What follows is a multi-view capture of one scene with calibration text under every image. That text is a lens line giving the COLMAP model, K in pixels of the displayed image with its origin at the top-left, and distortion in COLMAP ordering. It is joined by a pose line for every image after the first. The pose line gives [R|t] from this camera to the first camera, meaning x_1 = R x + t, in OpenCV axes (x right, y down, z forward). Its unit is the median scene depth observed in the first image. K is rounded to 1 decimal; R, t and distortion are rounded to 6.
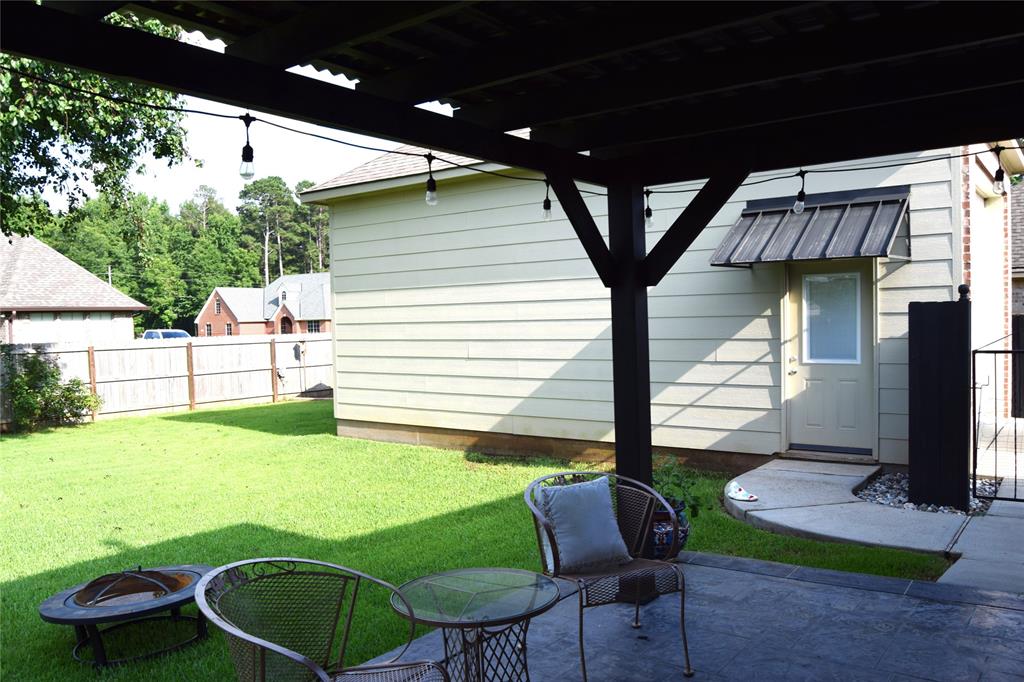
lens RADIAL K [[802.6, 0, 512.0], [0, 802.6, 341.0], [0, 0, 1]] dist [-0.084007, 0.004475]
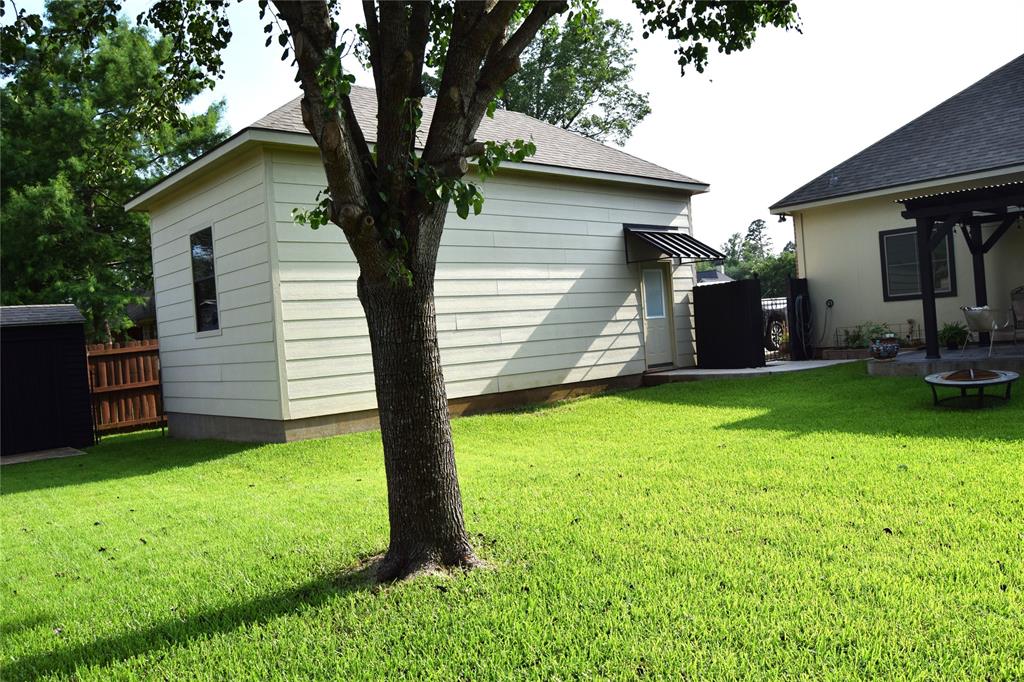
lens RADIAL K [[802.6, 0, 512.0], [0, 802.6, 341.0], [0, 0, 1]] dist [-0.084007, 0.004475]
pose [[0.184191, -0.003473, 0.982884, -1.375024], [0.086564, 0.996165, -0.012702, 0.069966], [-0.979071, 0.087422, 0.183785, 0.921029]]
